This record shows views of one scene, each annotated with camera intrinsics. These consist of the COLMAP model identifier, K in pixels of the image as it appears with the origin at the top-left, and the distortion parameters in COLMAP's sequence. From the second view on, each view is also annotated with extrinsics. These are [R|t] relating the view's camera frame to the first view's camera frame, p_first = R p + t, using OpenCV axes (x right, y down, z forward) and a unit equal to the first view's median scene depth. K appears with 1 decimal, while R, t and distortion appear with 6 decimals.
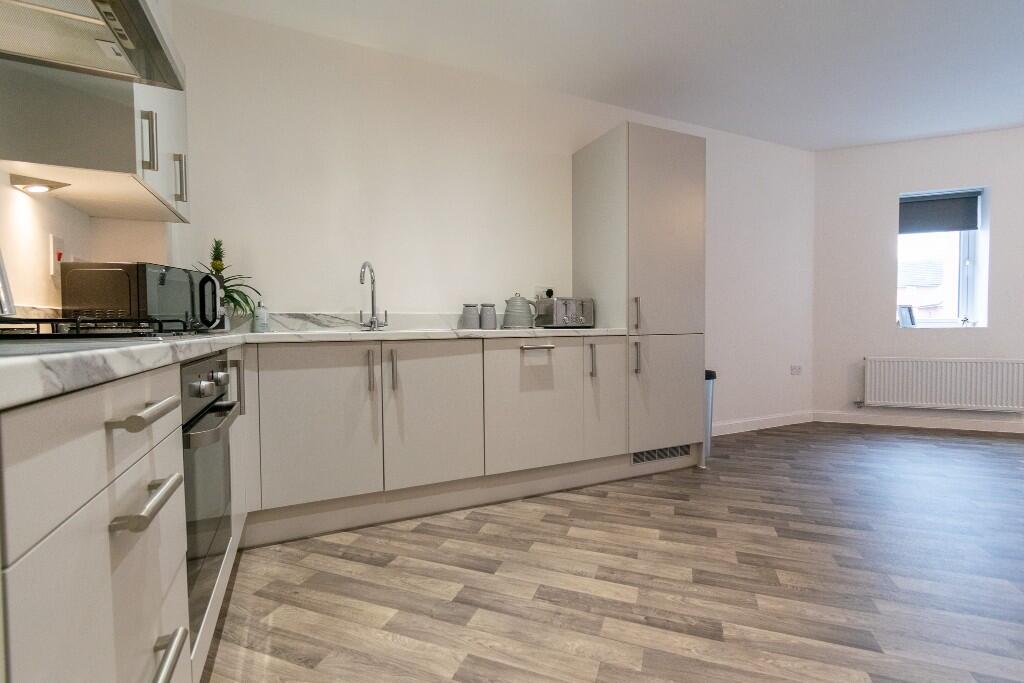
lens RADIAL K [[456.5, 0, 512.1], [0, 456.5, 338.1], [0, 0, 1]] dist [0.010946, 0.000028]
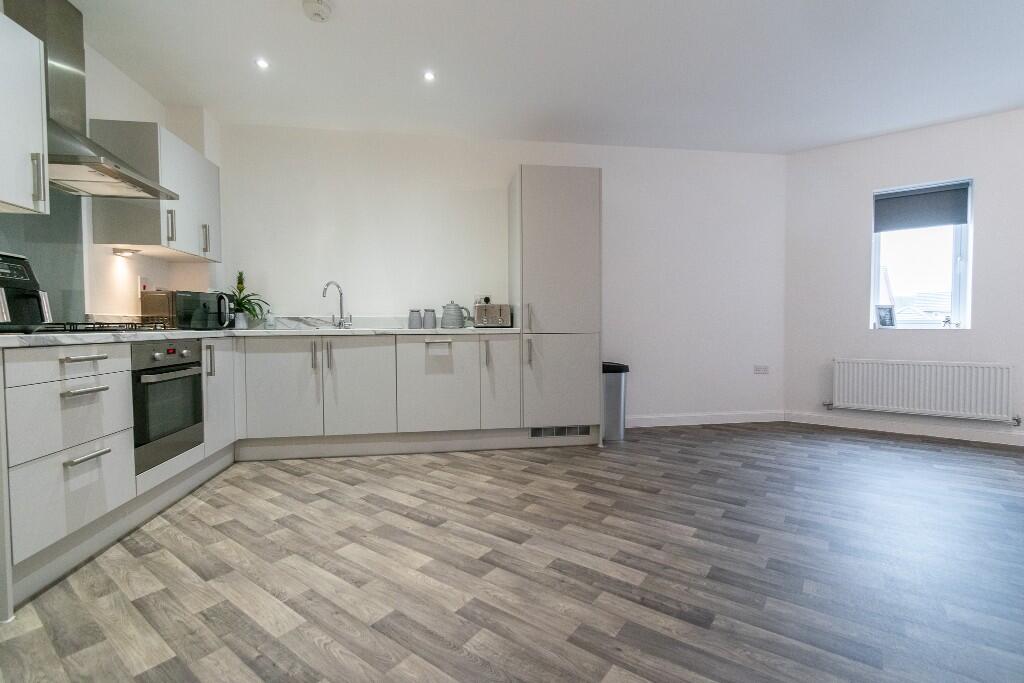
lens RADIAL K [[455.5, 0, 512.0], [0, 455.5, 341.5], [0, 0, 1]] dist [0.008820, 0.000032]
pose [[0.960674, 0.012486, -0.277398, 0.507332], [-0.009940, 0.999895, 0.010583, 0.001878], [0.277500, -0.007409, 0.960697, -0.187972]]
